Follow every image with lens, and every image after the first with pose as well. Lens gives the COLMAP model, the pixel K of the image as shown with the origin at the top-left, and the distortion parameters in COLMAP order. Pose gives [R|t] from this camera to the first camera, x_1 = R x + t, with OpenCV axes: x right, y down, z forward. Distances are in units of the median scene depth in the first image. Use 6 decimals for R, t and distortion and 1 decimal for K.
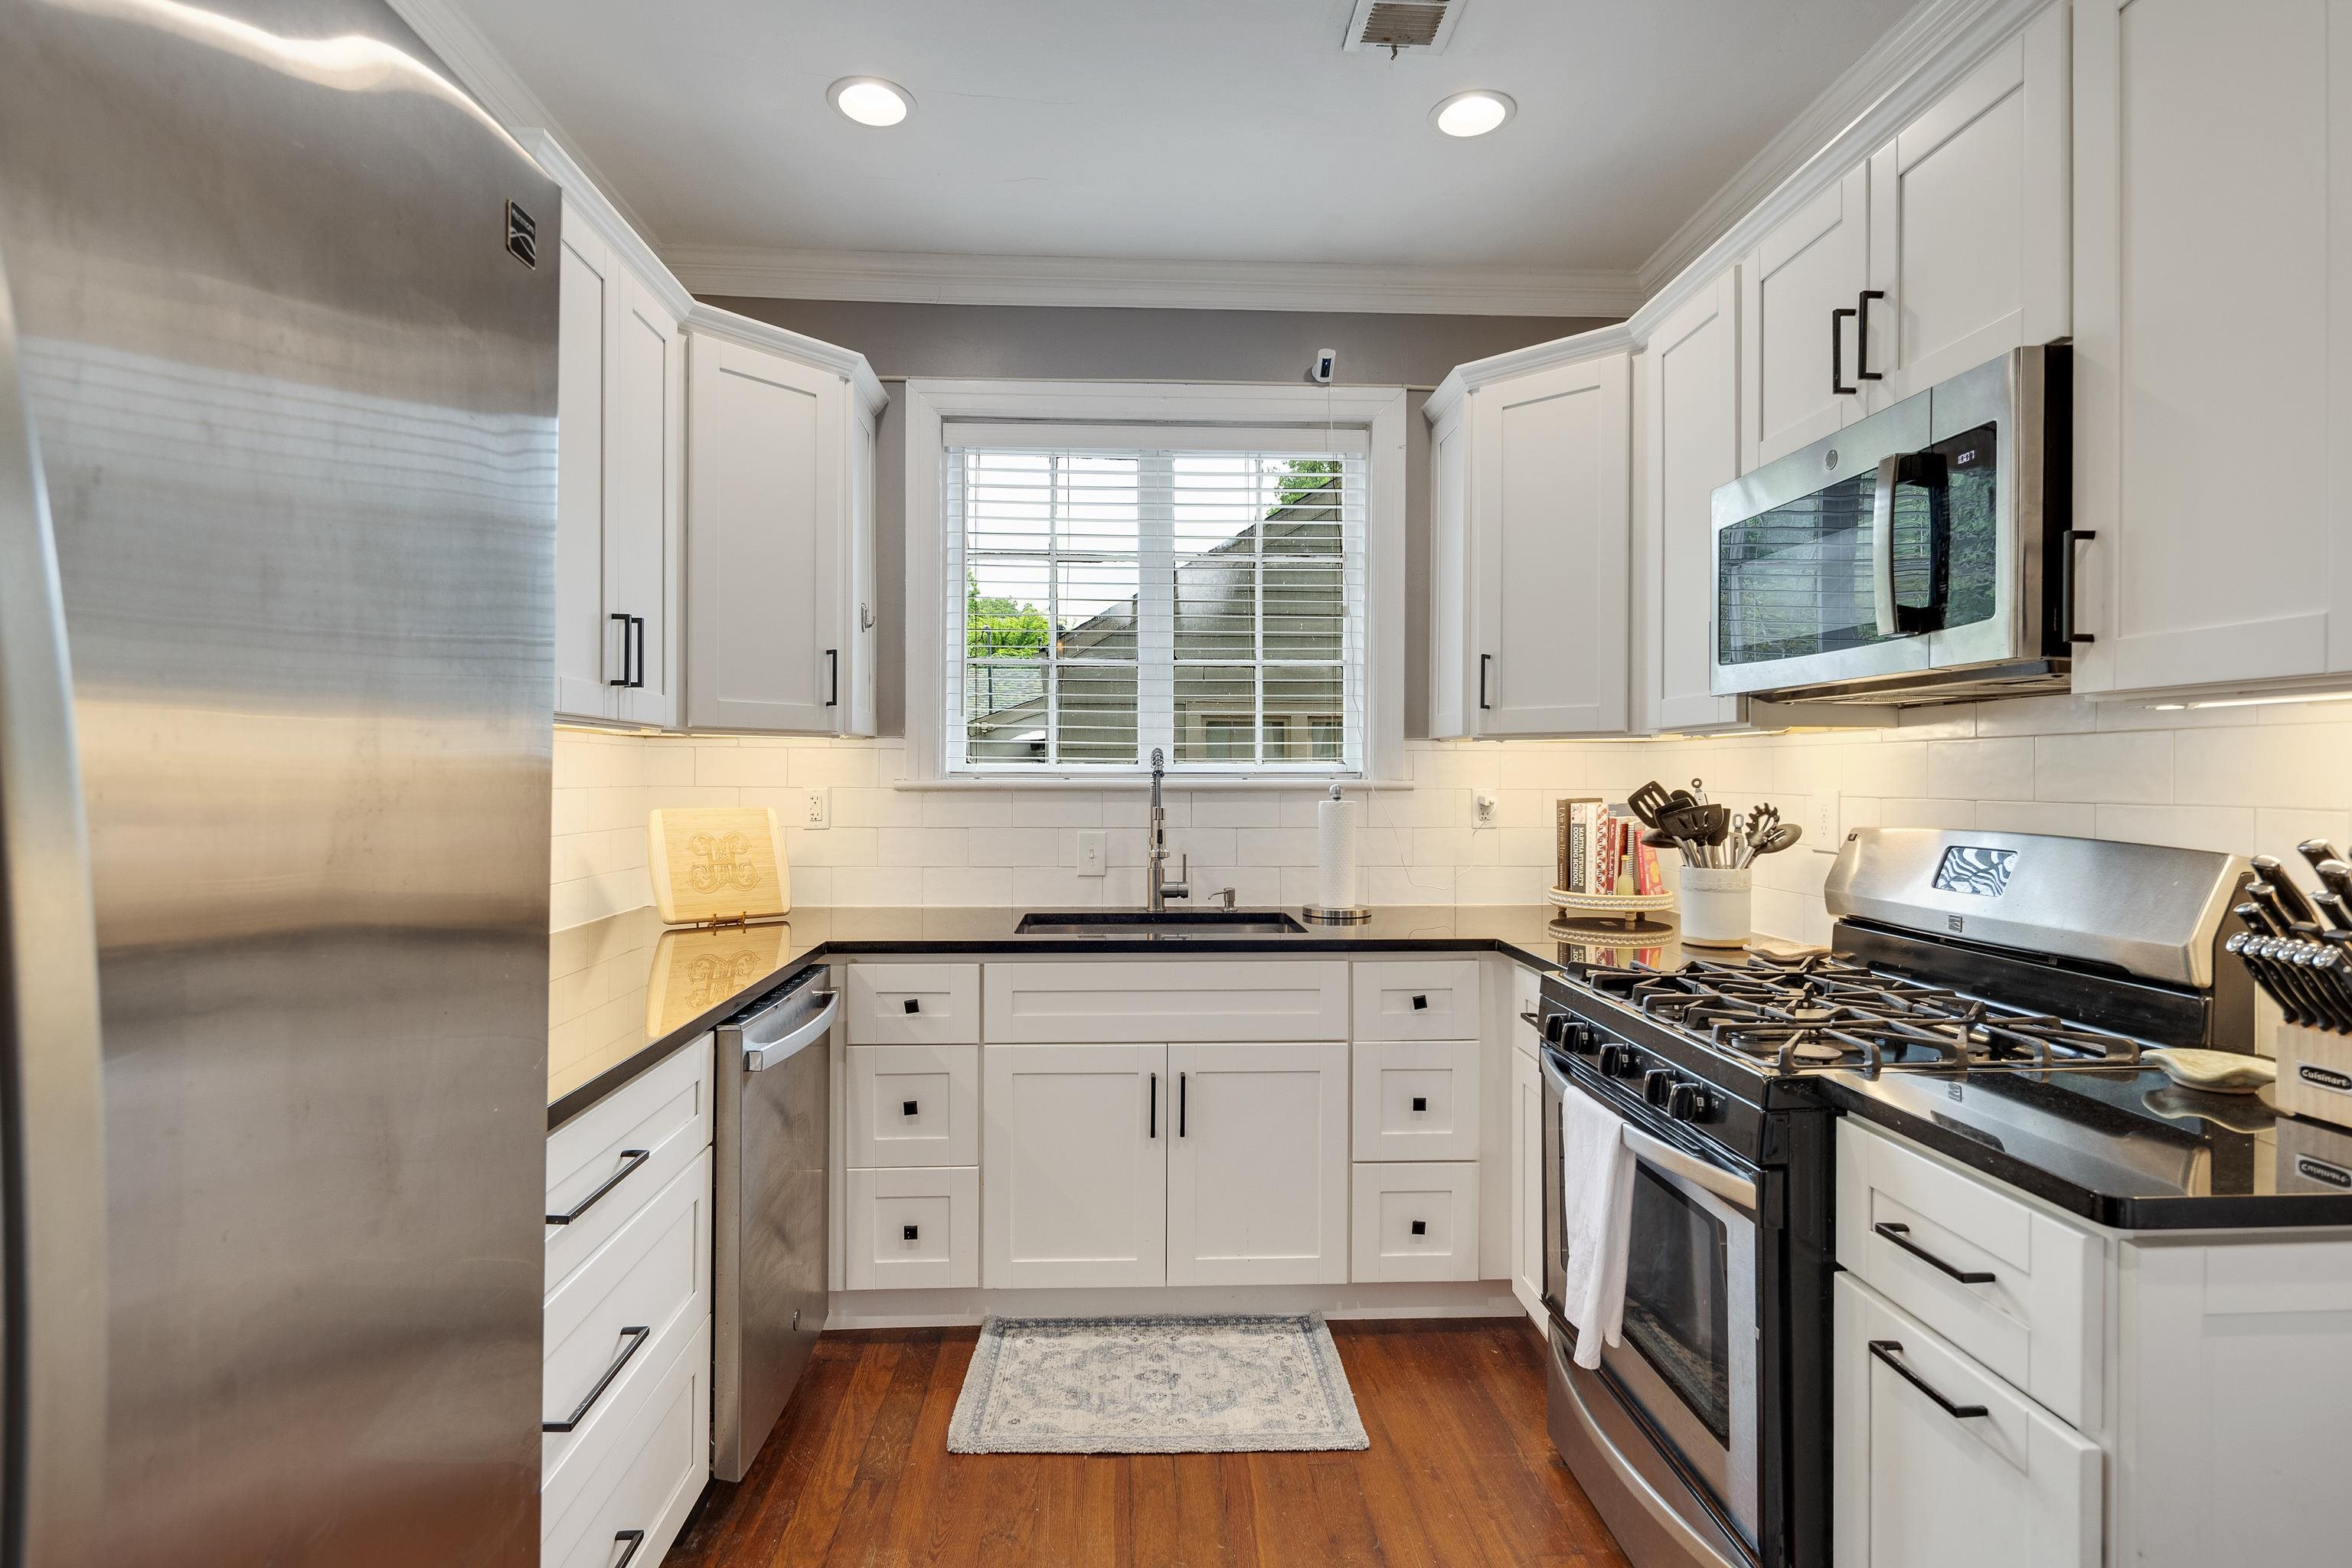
lens RADIAL K [[1133.6, 0, 1173.1], [0, 1133.6, 778.7], [0, 0, 1]] dist [0.005780, -0.000838]
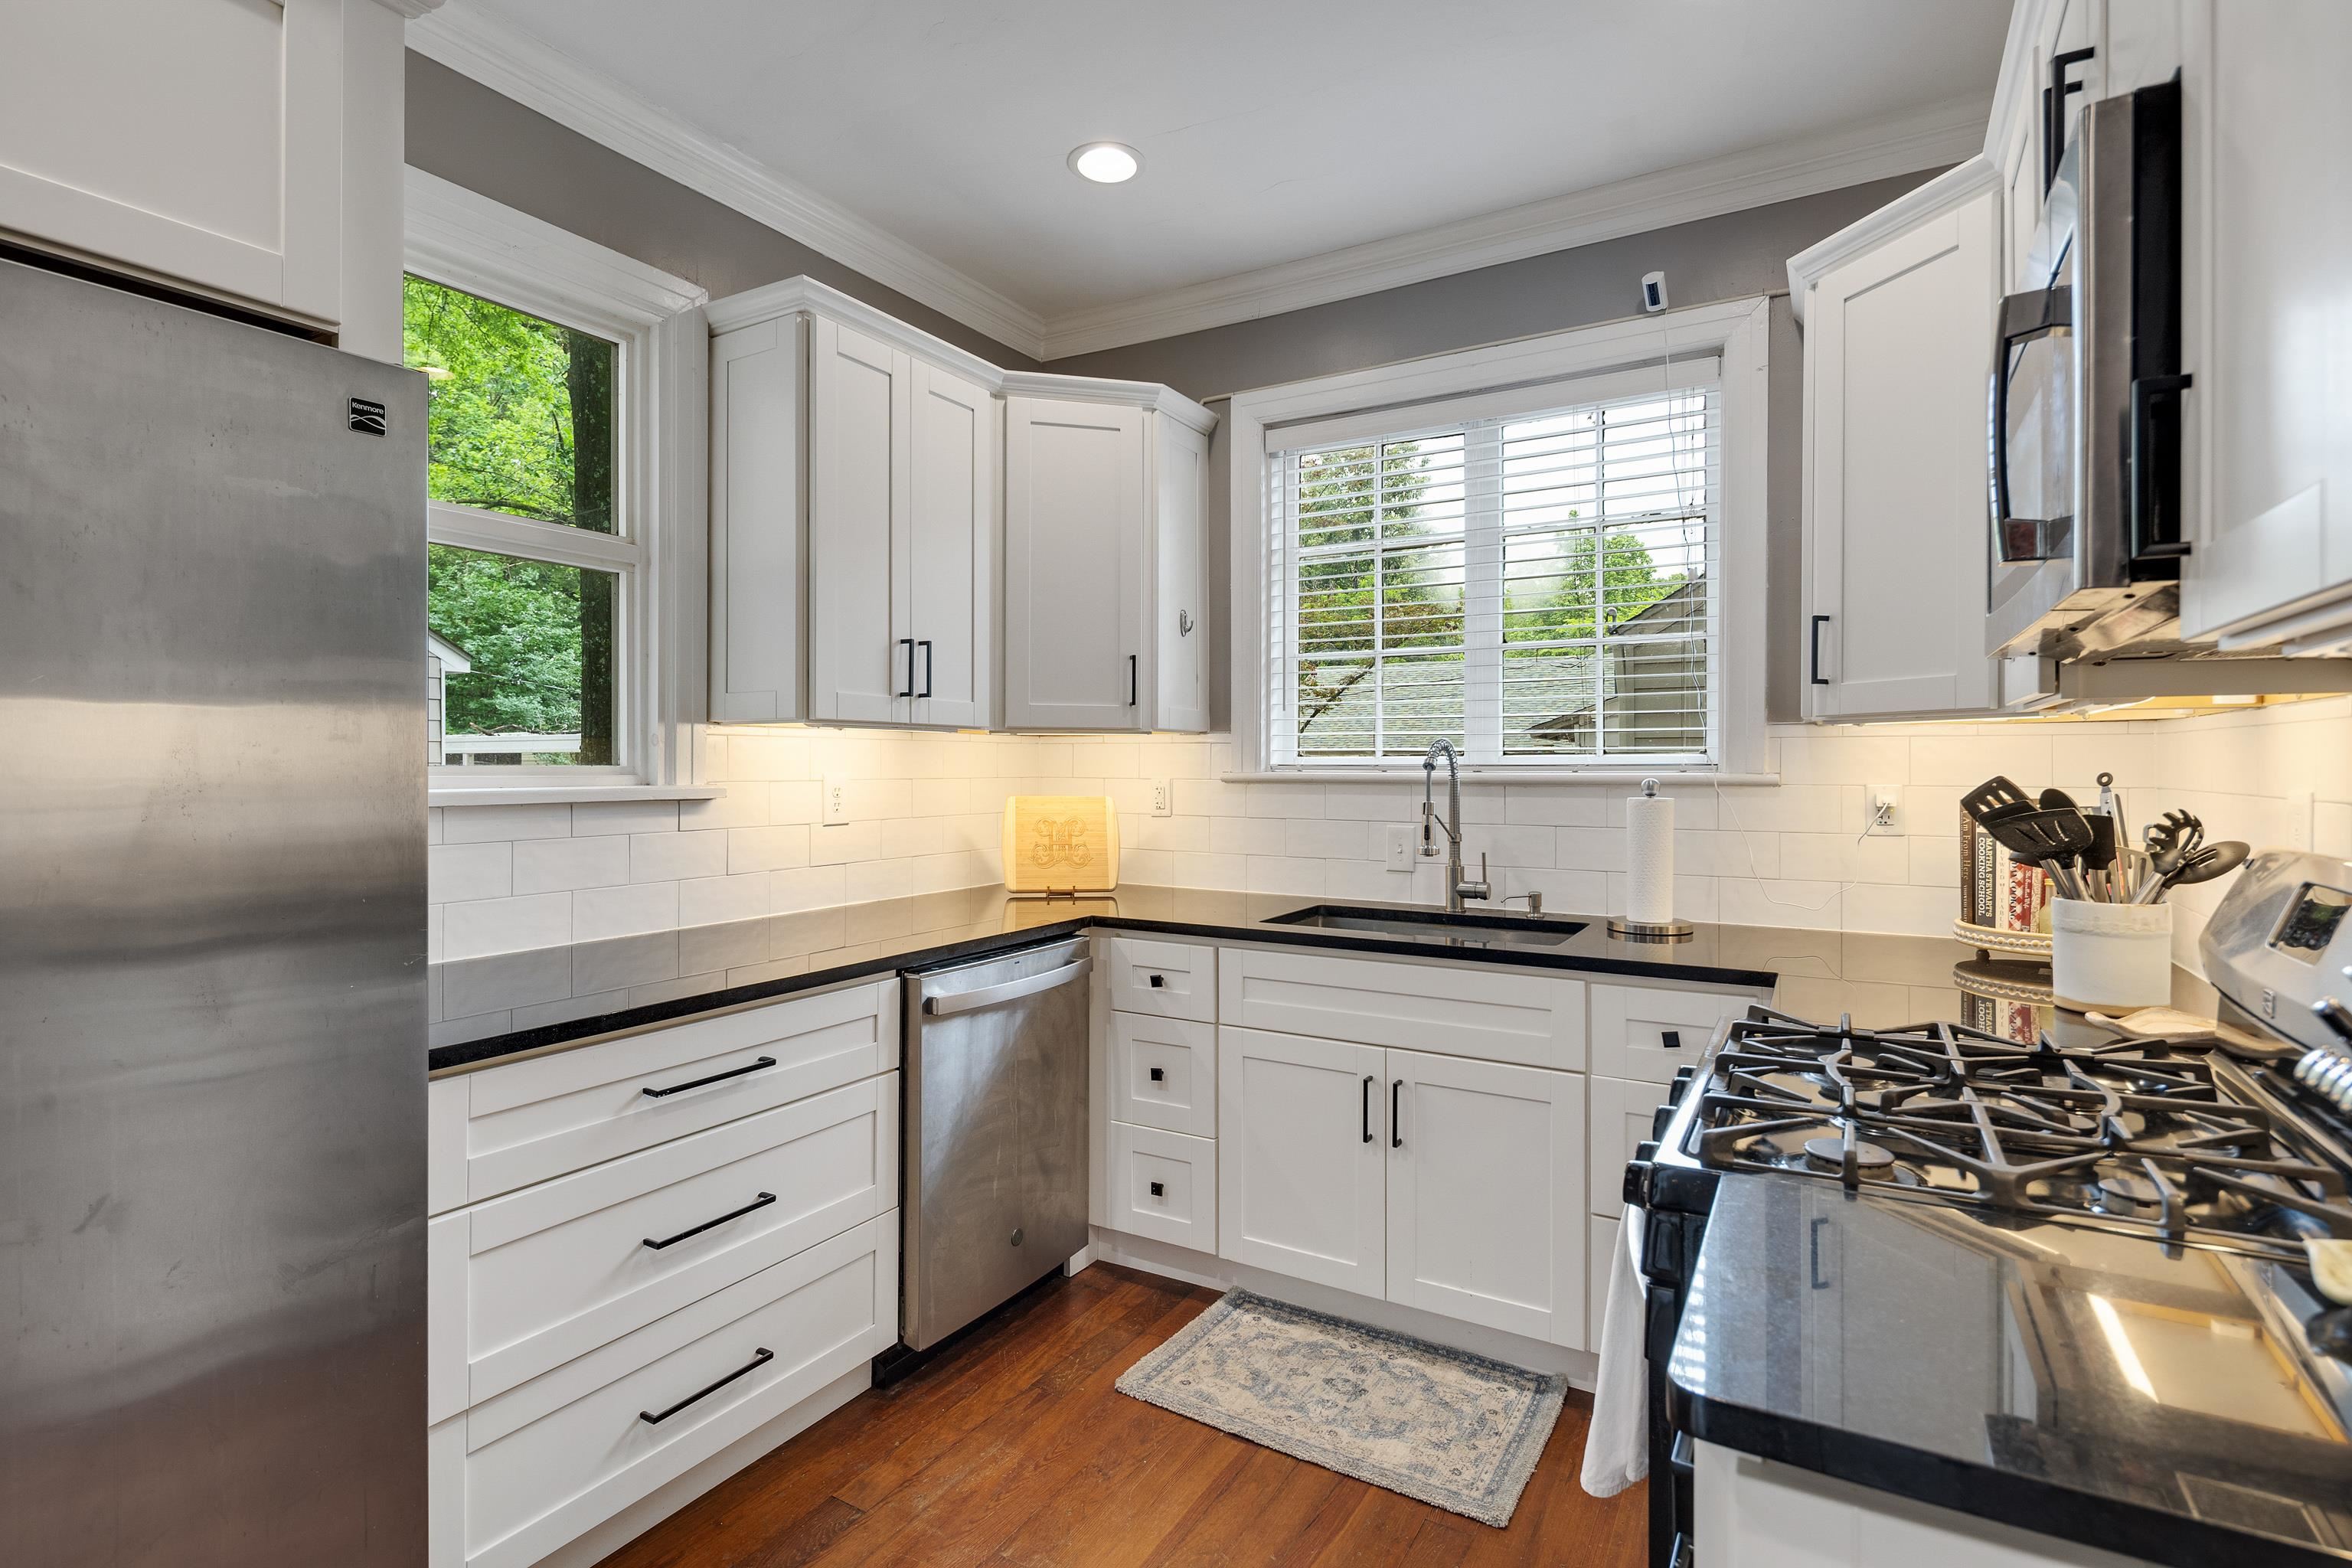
lens RADIAL K [[1133.6, 0, 1176.0], [0, 1133.6, 770.8], [0, 0, 1]] dist [0.005780, -0.000838]
pose [[0.836875, 0.001463, -0.547391, 0.361837], [-0.000992, 0.999999, 0.001156, -0.001747], [0.547392, -0.000425, 0.836876, 0.097002]]
